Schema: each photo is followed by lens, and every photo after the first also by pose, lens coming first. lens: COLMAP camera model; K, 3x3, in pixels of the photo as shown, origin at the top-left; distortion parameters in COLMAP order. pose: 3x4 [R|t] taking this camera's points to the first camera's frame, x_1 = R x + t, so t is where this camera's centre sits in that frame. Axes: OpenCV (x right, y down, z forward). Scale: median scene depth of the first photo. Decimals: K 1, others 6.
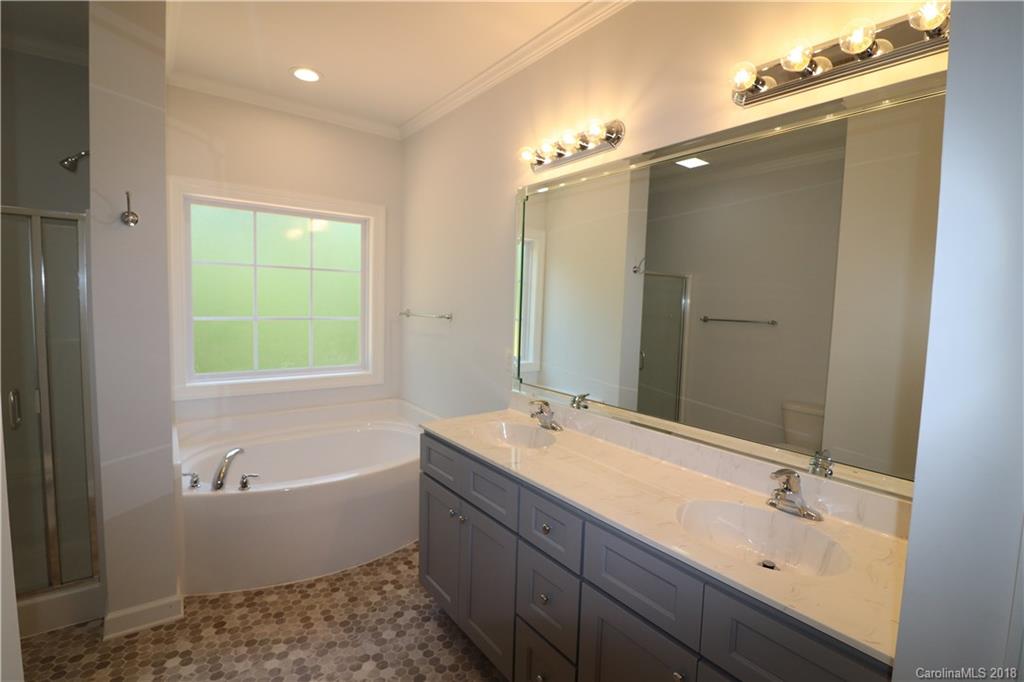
lens RADIAL K [[473.2, 0, 511.6], [0, 473.2, 339.0], [0, 0, 1]] dist [-0.011316, -0.002776]
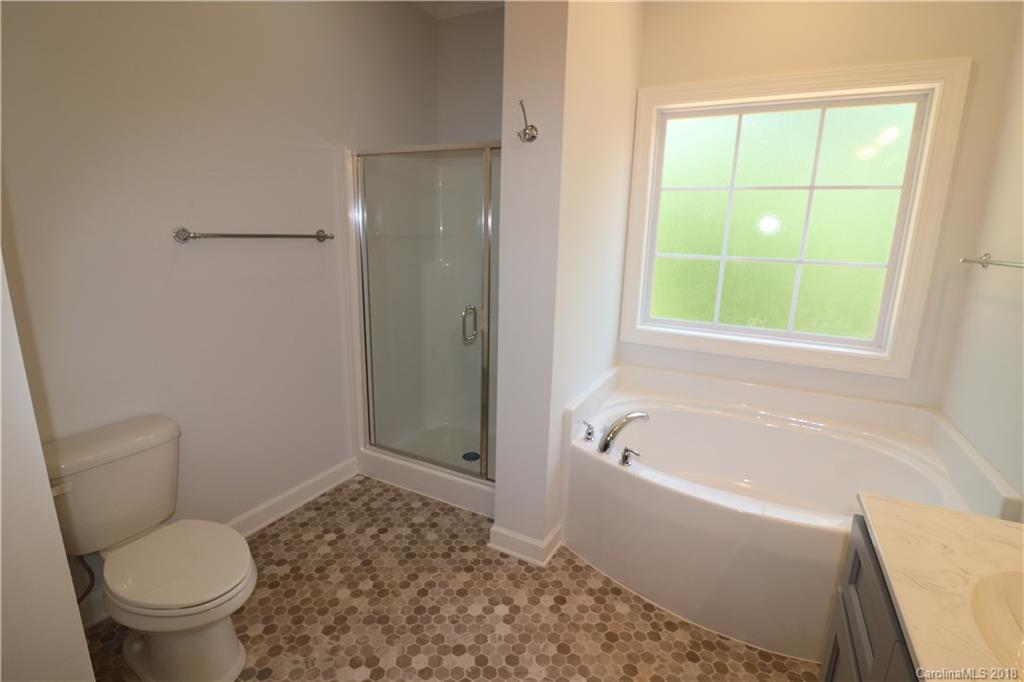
lens RADIAL K [[473.2, 0, 514.8], [0, 473.2, 334.9], [0, 0, 1]] dist [-0.011316, -0.002776]
pose [[0.438449, 0.177022, -0.881150, 0.031194], [-0.086903, 0.984167, 0.154477, -0.011873], [0.894545, 0.008844, 0.446891, 0.473532]]
